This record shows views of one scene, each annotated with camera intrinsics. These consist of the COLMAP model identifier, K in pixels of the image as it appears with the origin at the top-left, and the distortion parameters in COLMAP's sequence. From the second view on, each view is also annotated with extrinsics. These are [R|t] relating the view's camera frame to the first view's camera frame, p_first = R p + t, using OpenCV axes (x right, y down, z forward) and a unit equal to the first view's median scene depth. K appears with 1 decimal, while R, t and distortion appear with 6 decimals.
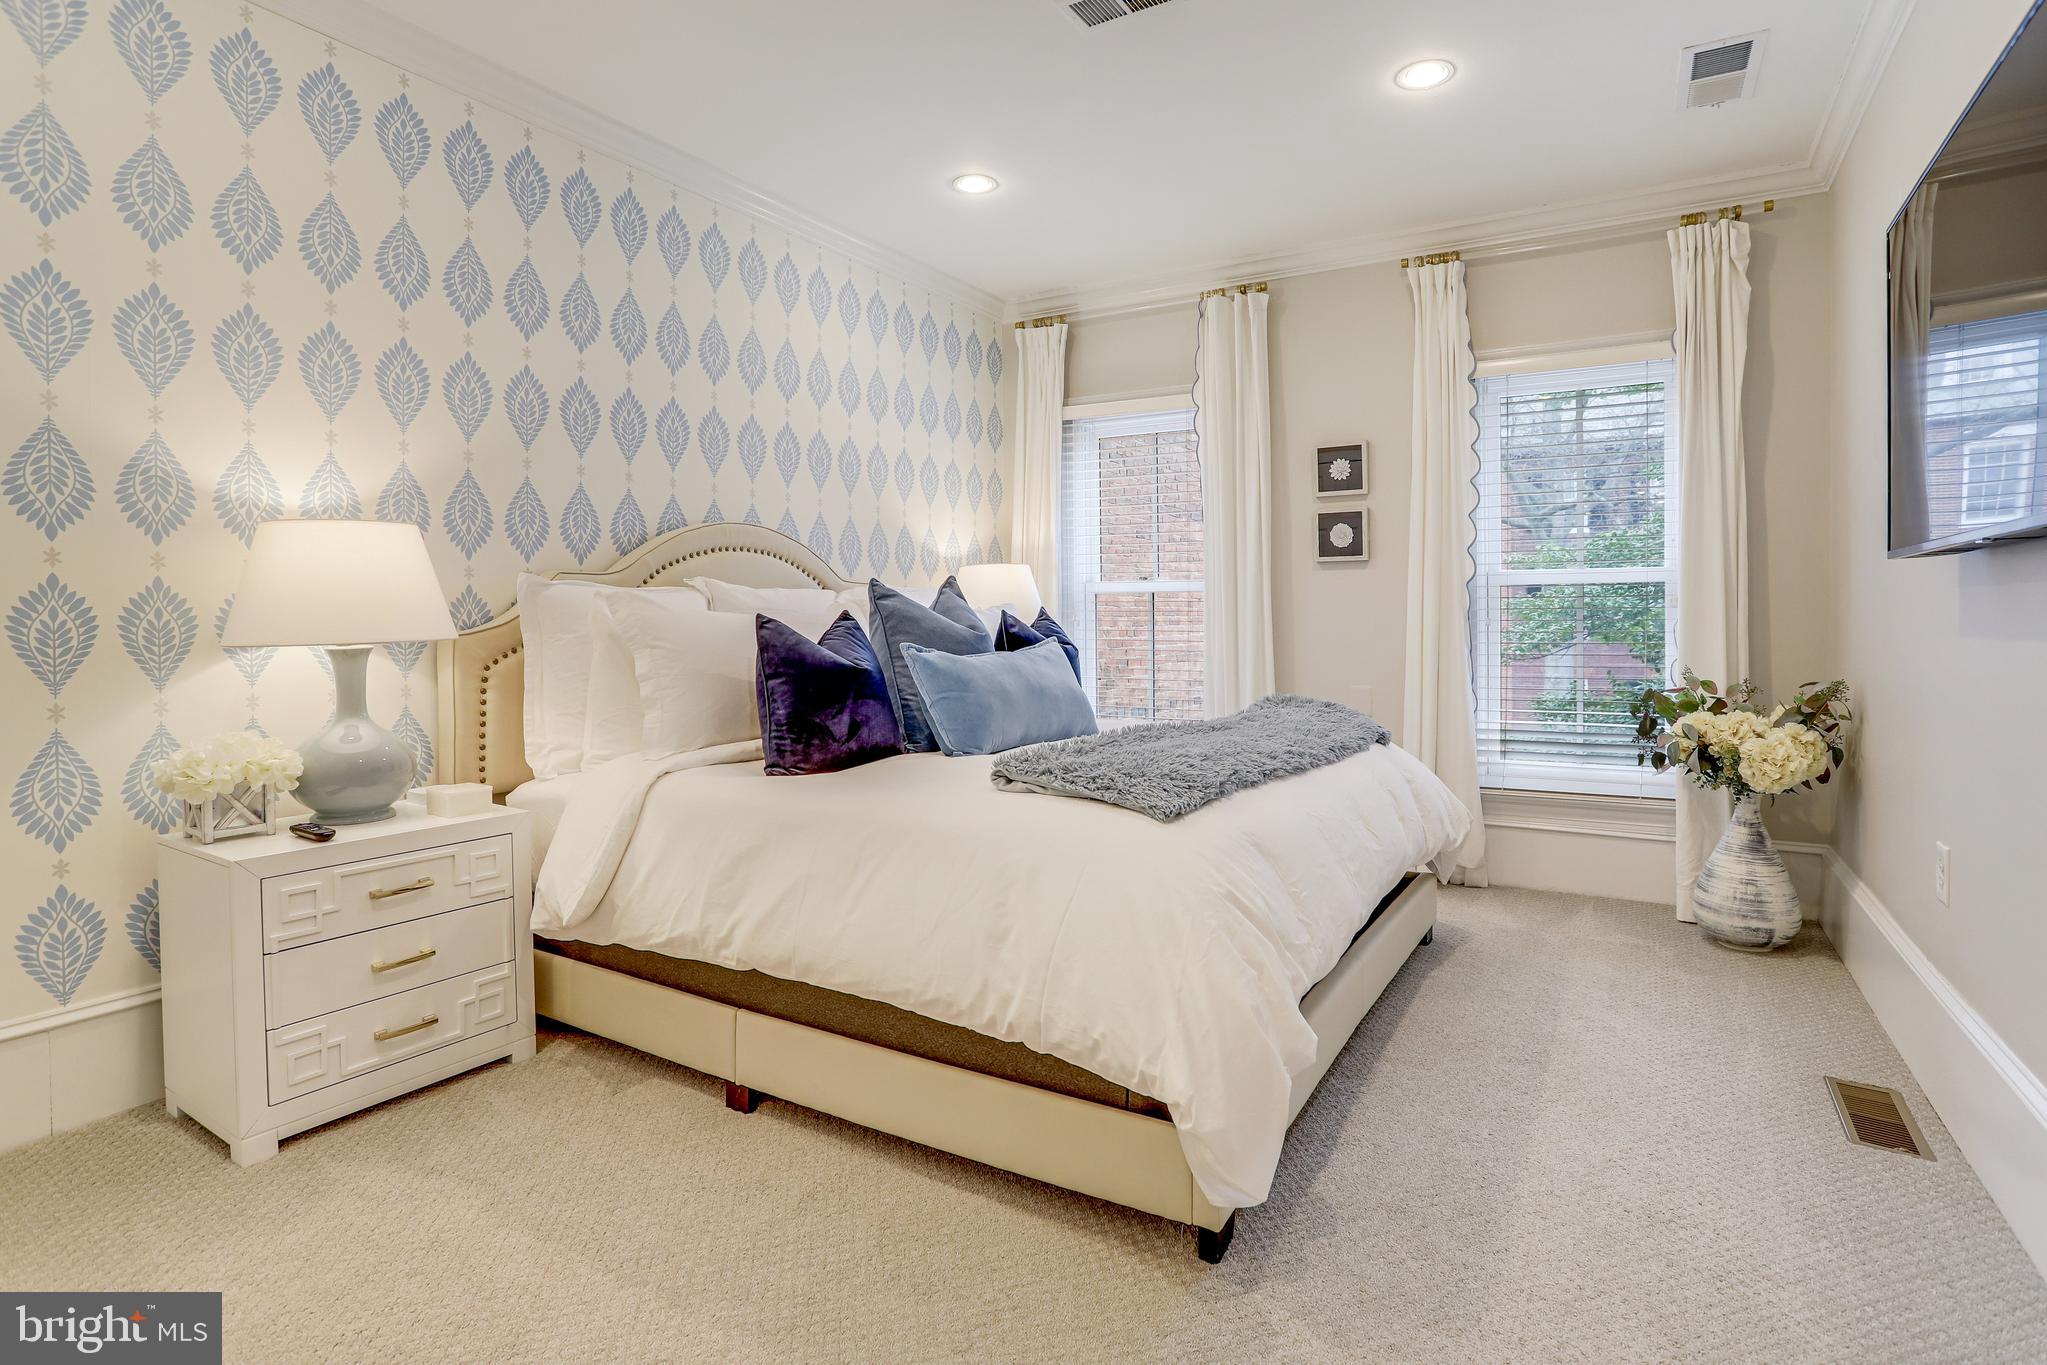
lens RADIAL K [[1024.7, 0, 1036.4], [0, 1024.7, 623.9], [0, 0, 1]] dist [-0.076982, 0.033184]
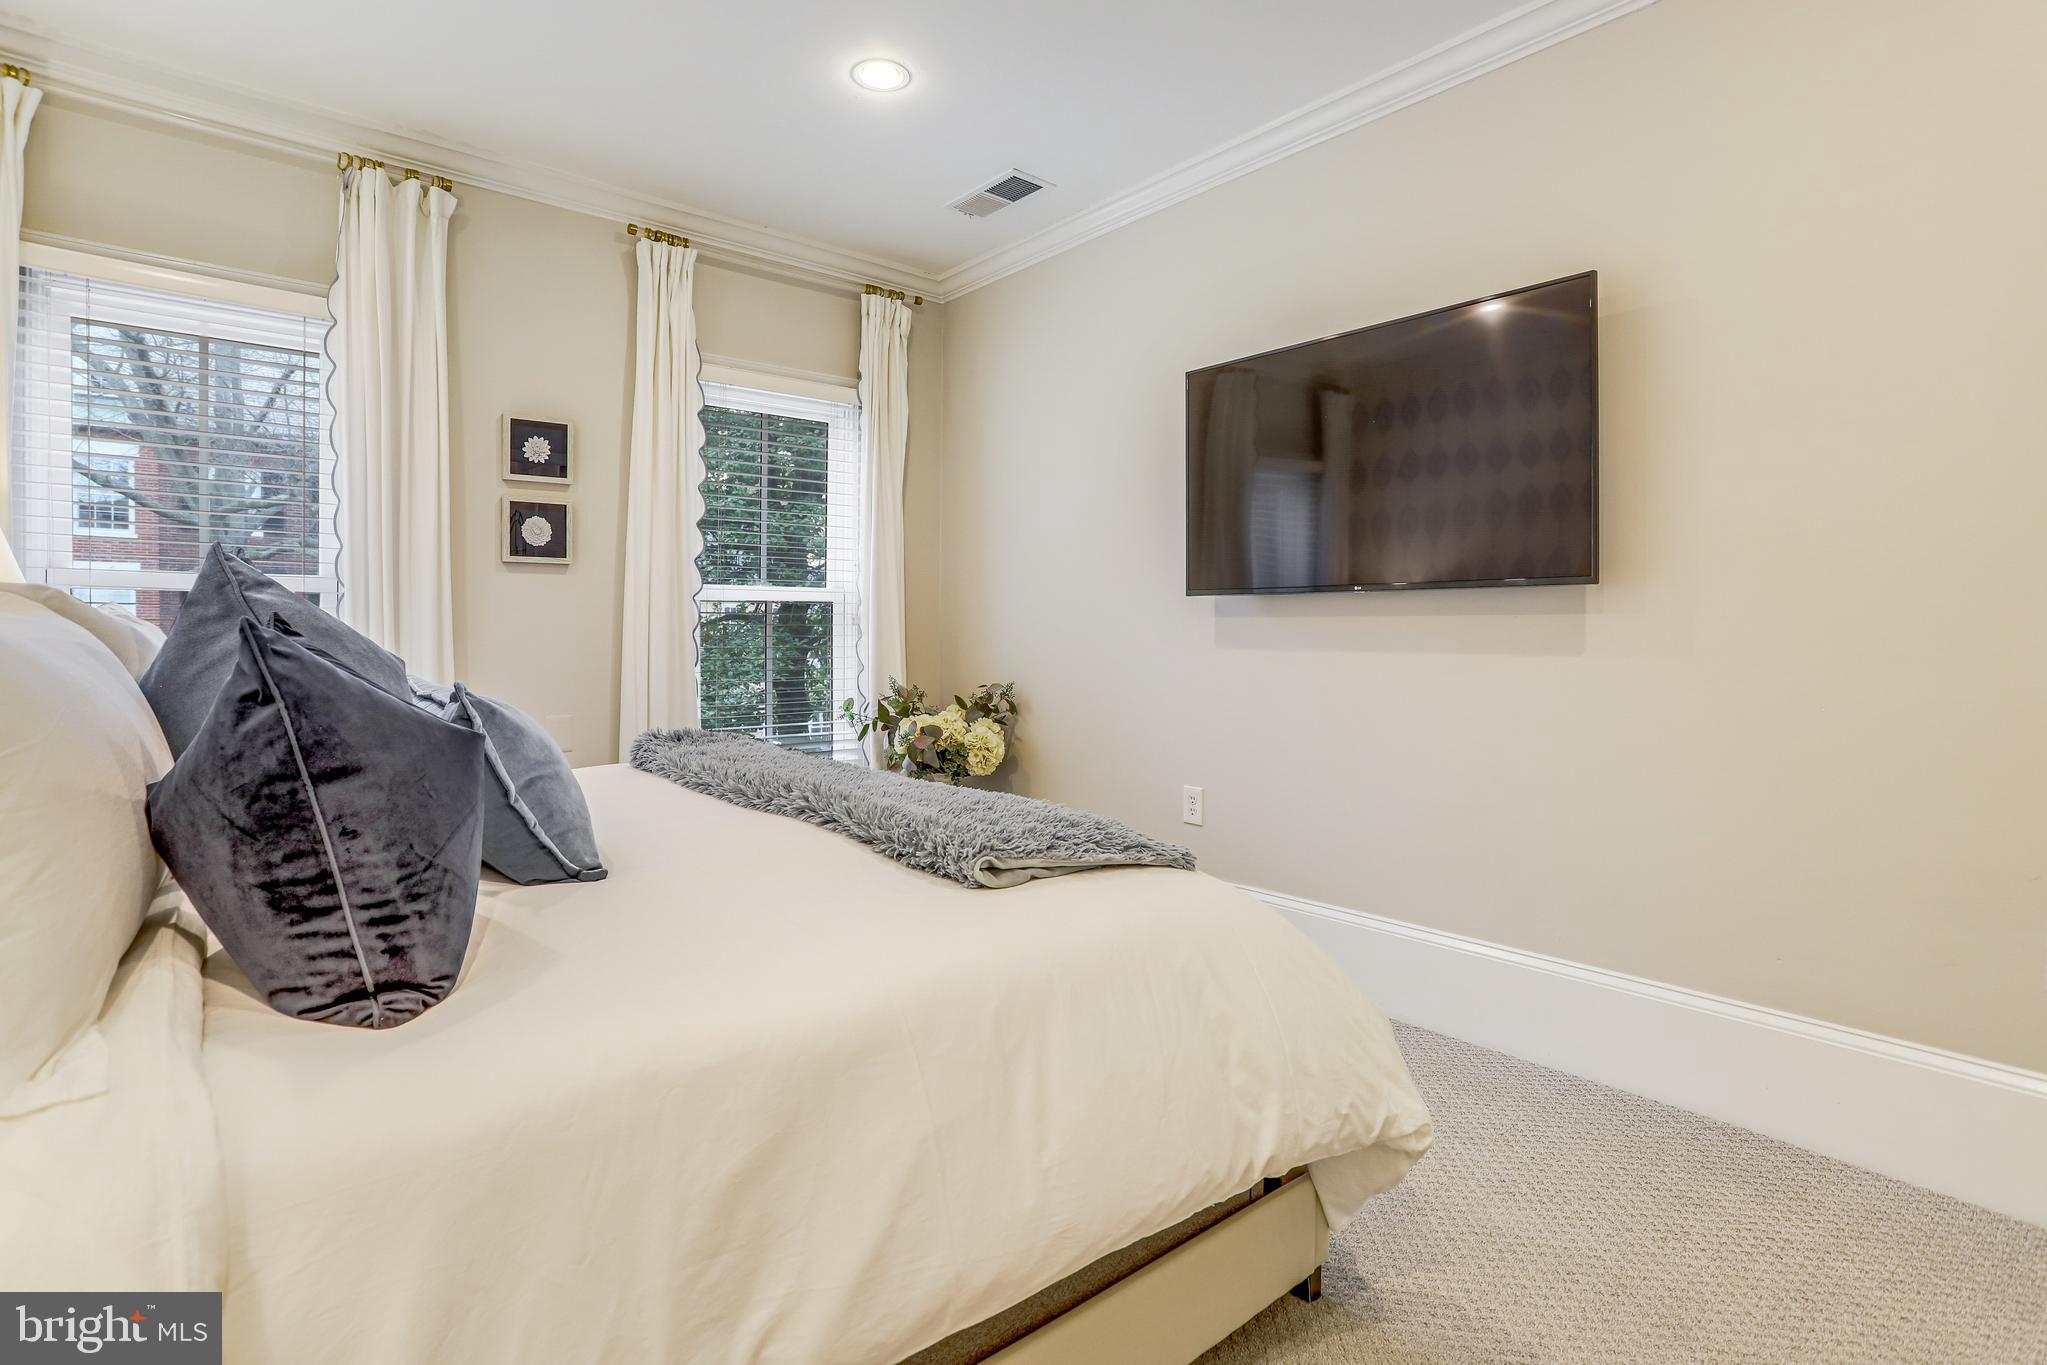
lens RADIAL K [[1024.7, 0, 1036.4], [0, 1024.7, 623.9], [0, 0, 1]] dist [-0.076982, 0.033184]
pose [[0.322506, 0.012585, 0.946484, -0.325757], [0.000251, 0.999910, -0.013381, -0.002796], [-0.946567, 0.004553, 0.322474, 0.365933]]
